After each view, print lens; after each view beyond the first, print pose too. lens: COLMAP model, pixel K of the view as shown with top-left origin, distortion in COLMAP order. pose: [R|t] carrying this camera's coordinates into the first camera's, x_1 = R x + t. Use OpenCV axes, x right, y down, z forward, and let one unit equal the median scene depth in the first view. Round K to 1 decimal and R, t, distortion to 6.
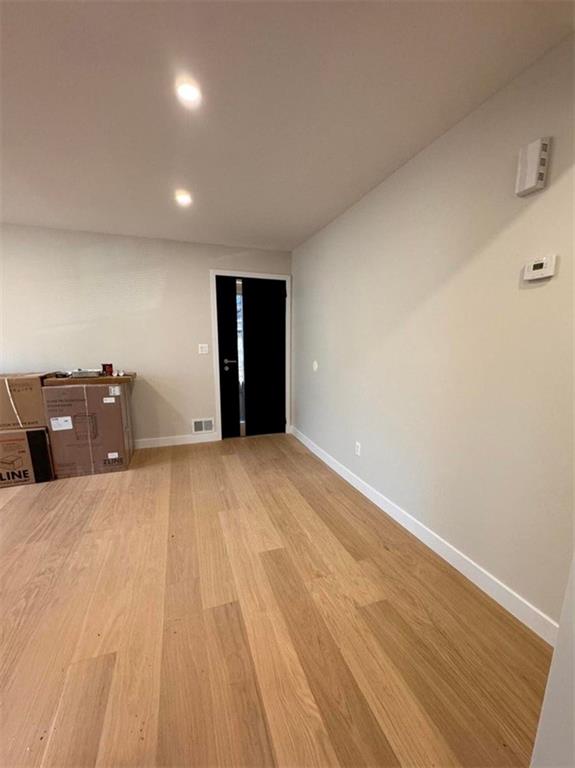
lens RADIAL K [[311.2, 0, 288.6], [0, 311.2, 404.6], [0, 0, 1]] dist [0.000963, 0.000072]
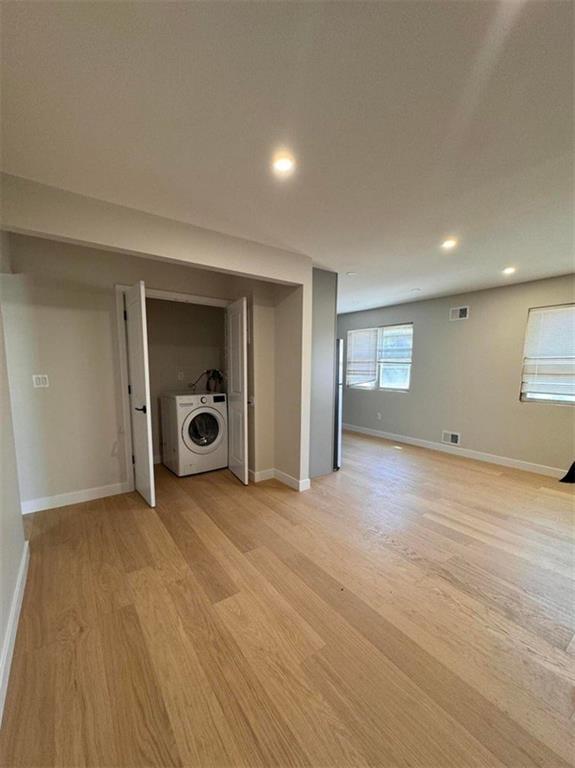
lens RADIAL K [[311.2, 0, 288.6], [0, 311.2, 404.6], [0, 0, 1]] dist [0.000963, 0.000072]
pose [[-0.959844, 0.025199, -0.279399, 0.013964], [-0.064982, 0.948898, 0.308821, -0.362521], [0.272903, 0.314576, -0.909157, 1.665823]]
